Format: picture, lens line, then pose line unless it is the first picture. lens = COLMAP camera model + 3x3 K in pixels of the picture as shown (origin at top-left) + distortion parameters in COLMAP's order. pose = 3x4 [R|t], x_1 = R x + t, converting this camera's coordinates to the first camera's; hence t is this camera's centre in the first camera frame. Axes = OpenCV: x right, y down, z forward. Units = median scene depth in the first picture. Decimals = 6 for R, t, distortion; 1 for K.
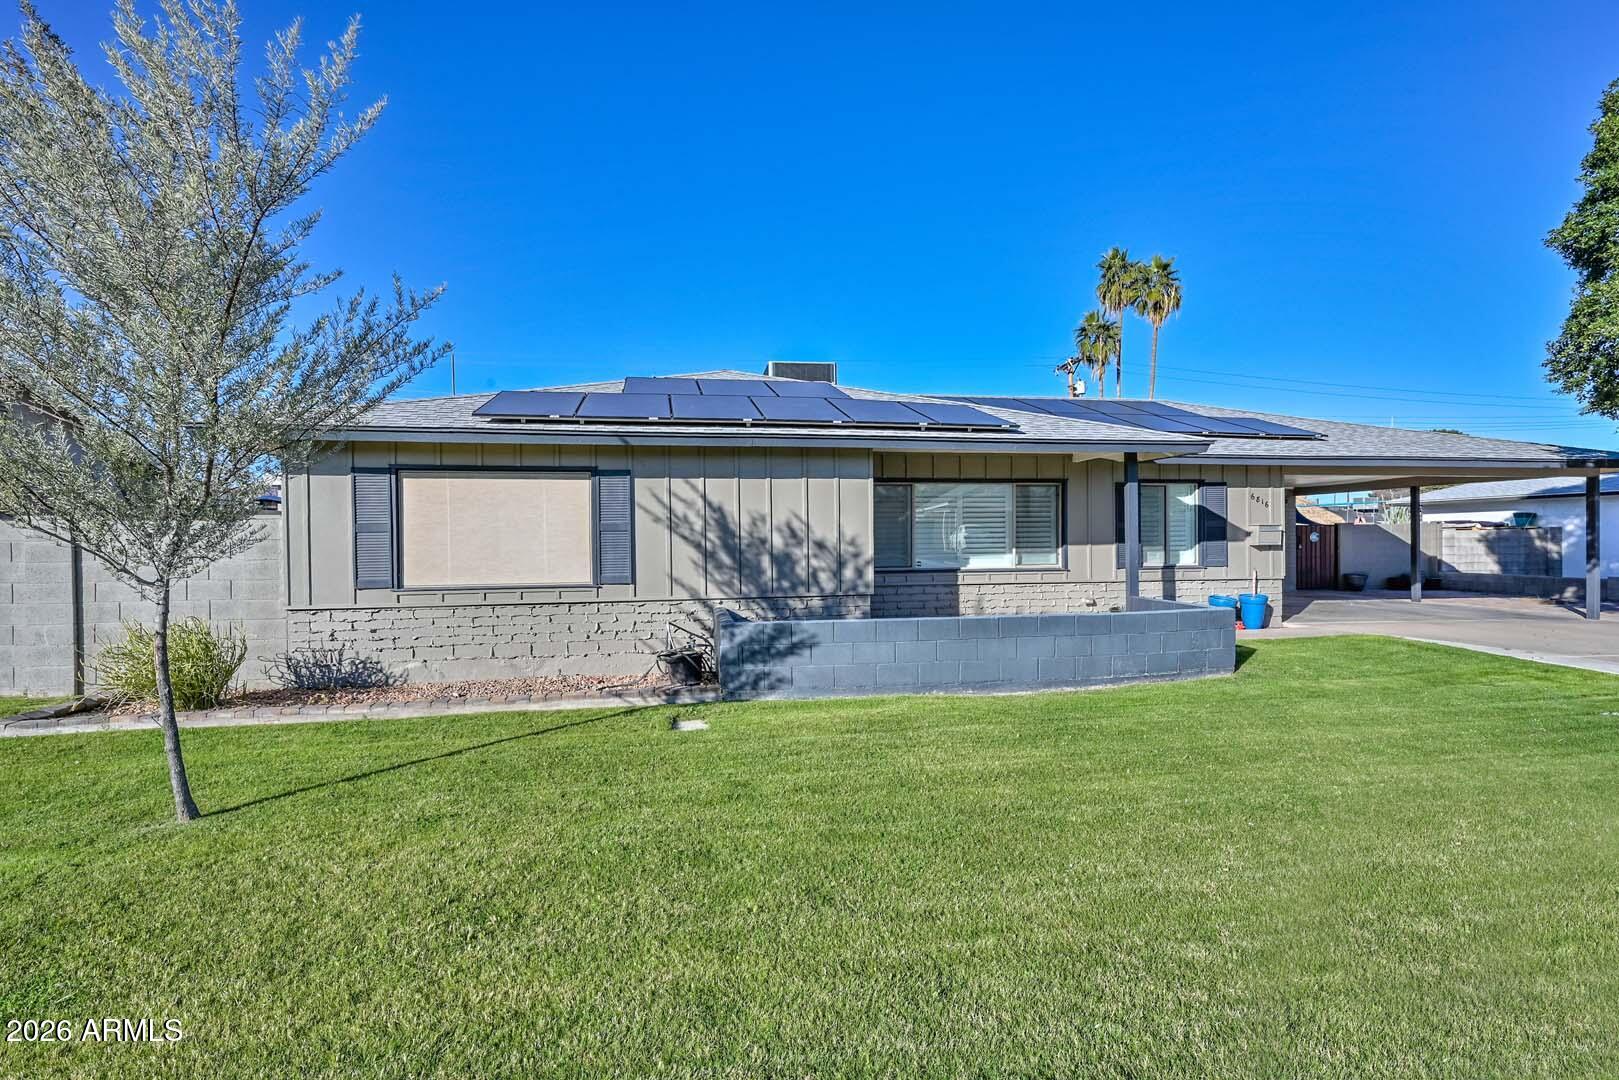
lens RADIAL K [[751.3, 0, 809.8], [0, 751.3, 540.9], [0, 0, 1]] dist [0.014631, 0.000135]
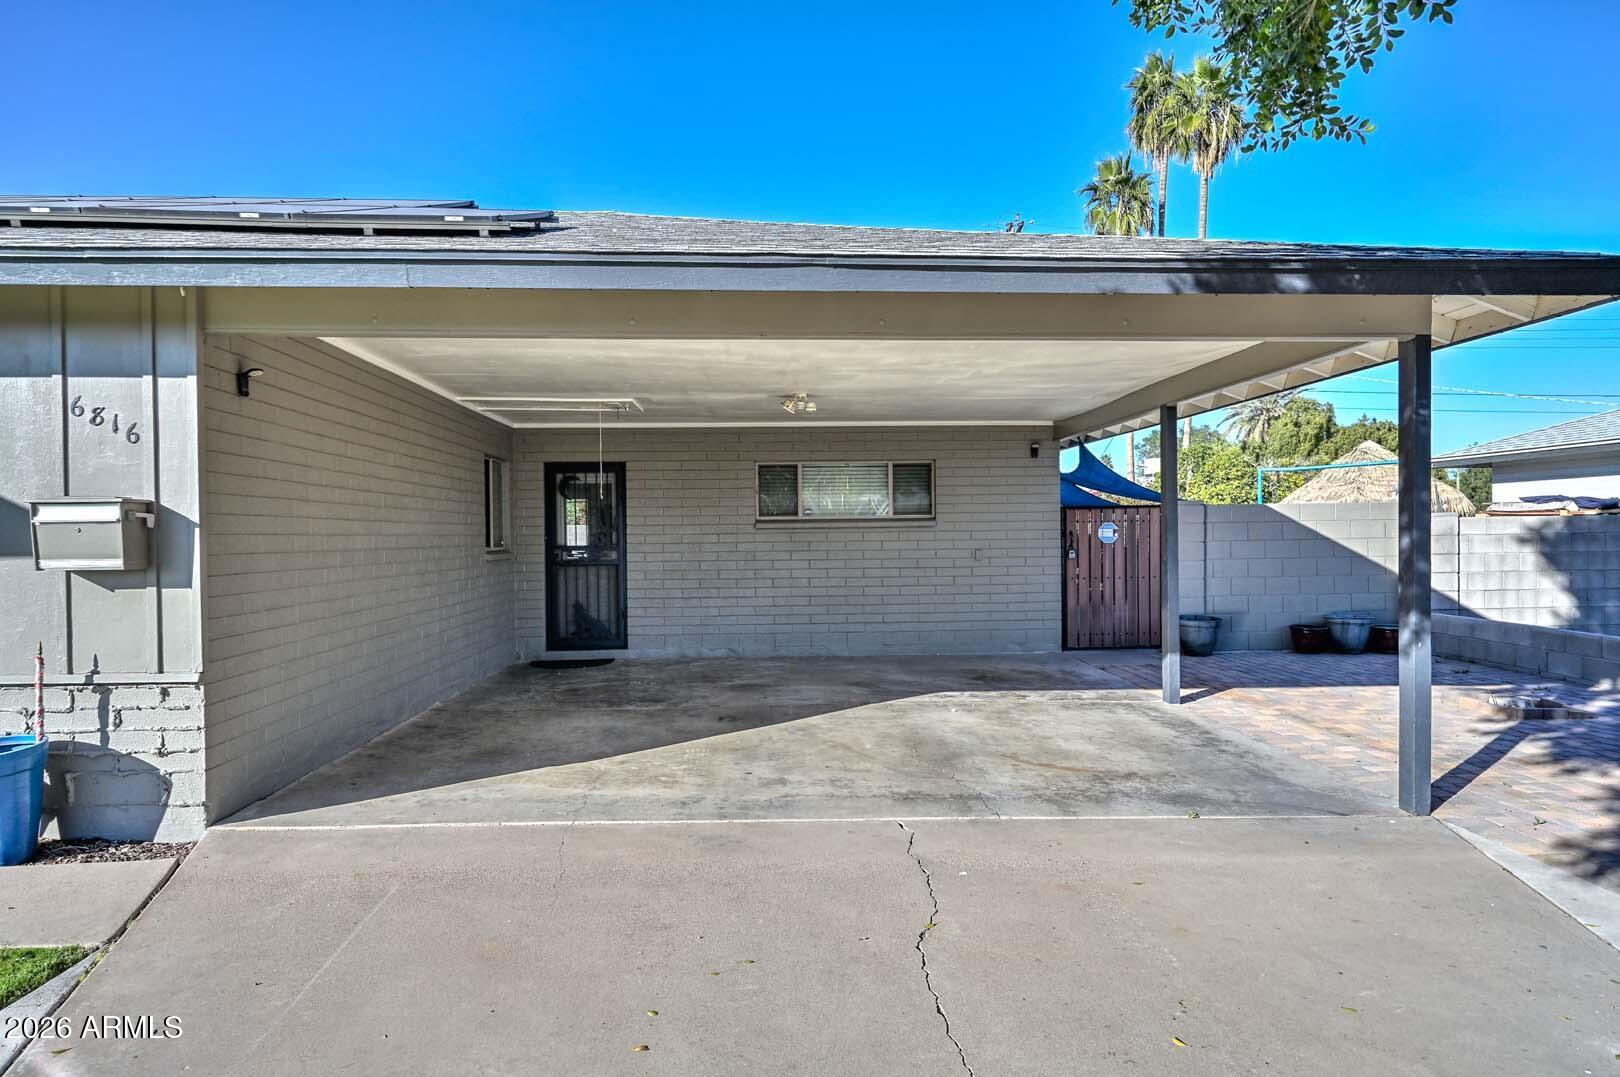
lens RADIAL K [[1022.1, 0, 809.5], [0, 1022.1, 540.0], [0, 0, 1]] dist [0.003554, 0.000519]
pose [[0.994135, -0.001189, -0.108144, 0.987697], [0.001810, 0.999982, 0.005641, -0.008686], [0.108136, -0.005804, 0.994119, 0.676175]]
